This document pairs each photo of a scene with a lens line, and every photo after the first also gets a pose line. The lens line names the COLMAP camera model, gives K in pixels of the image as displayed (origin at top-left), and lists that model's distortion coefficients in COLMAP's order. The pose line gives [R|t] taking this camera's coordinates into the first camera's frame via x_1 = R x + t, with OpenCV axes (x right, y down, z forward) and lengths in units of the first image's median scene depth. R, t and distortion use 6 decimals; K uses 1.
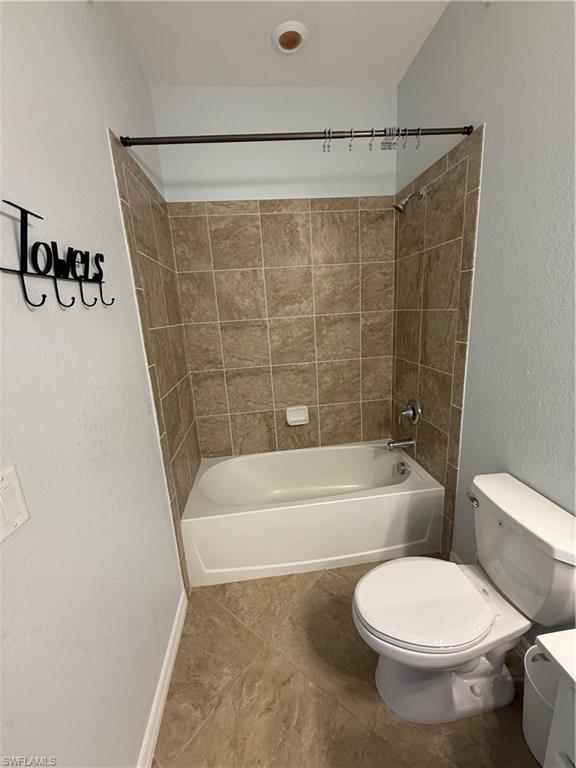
lens RADIAL K [[308.6, 0, 285.0], [0, 308.6, 382.4], [0, 0, 1]] dist [0.000904, -0.000357]
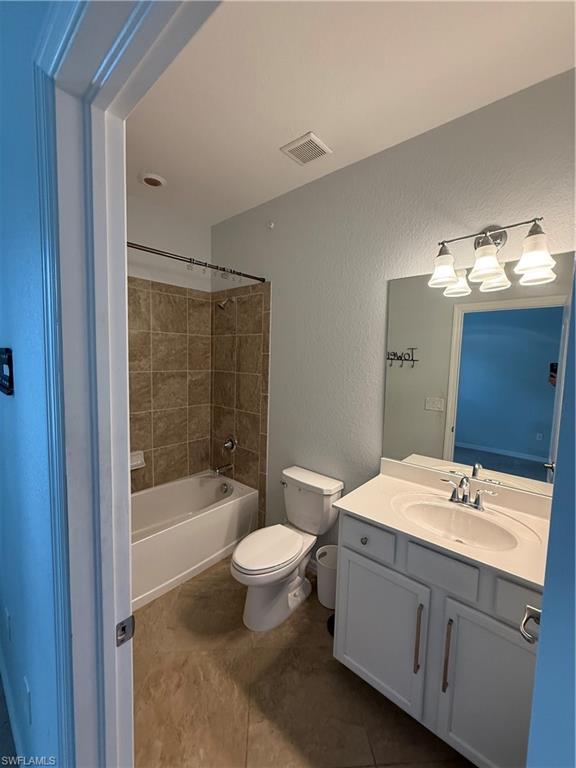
lens RADIAL K [[308.6, 0, 289.7], [0, 308.6, 382.8], [0, 0, 1]] dist [0.000904, -0.000357]
pose [[0.731264, 0.022716, 0.681716, -0.380470], [0.087028, 0.988170, -0.126280, 0.026191], [-0.676519, 0.151673, 0.720637, -0.246347]]
